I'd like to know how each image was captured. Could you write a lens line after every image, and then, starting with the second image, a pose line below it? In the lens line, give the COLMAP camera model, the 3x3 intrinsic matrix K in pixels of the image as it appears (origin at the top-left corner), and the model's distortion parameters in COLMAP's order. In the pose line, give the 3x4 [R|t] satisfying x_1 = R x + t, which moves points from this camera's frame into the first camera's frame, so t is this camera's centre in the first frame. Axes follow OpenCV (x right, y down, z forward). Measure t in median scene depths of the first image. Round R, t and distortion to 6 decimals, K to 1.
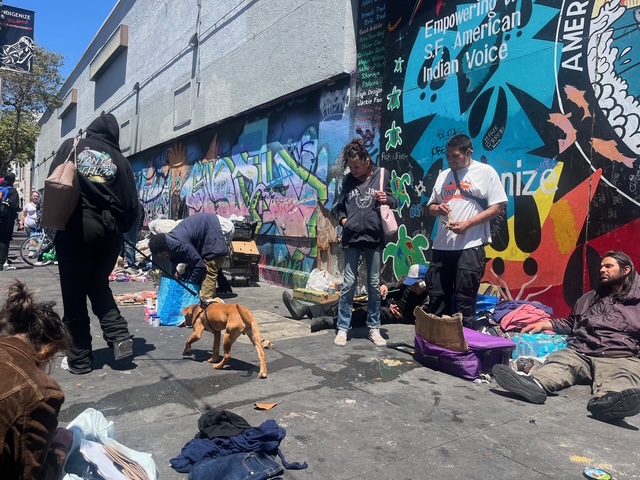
lens RADIAL K [[491.5, 0, 326.2], [0, 491.5, 251.2], [0, 0, 1]] dist [0.063158, -0.083633]
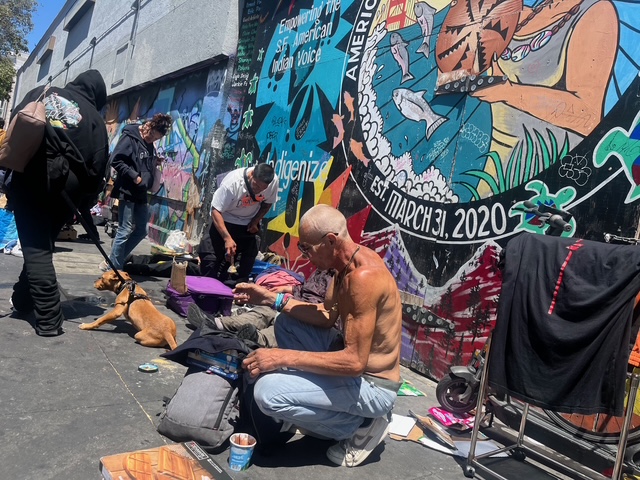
lens RADIAL K [[491.5, 0, 326.2], [0, 491.5, 251.2], [0, 0, 1]] dist [0.063158, -0.083633]
pose [[0.987253, 0.156337, 0.029836, 0.305259], [-0.156756, 0.987561, 0.012262, 0.019995], [-0.027548, -0.016782, 0.999480, -0.109933]]
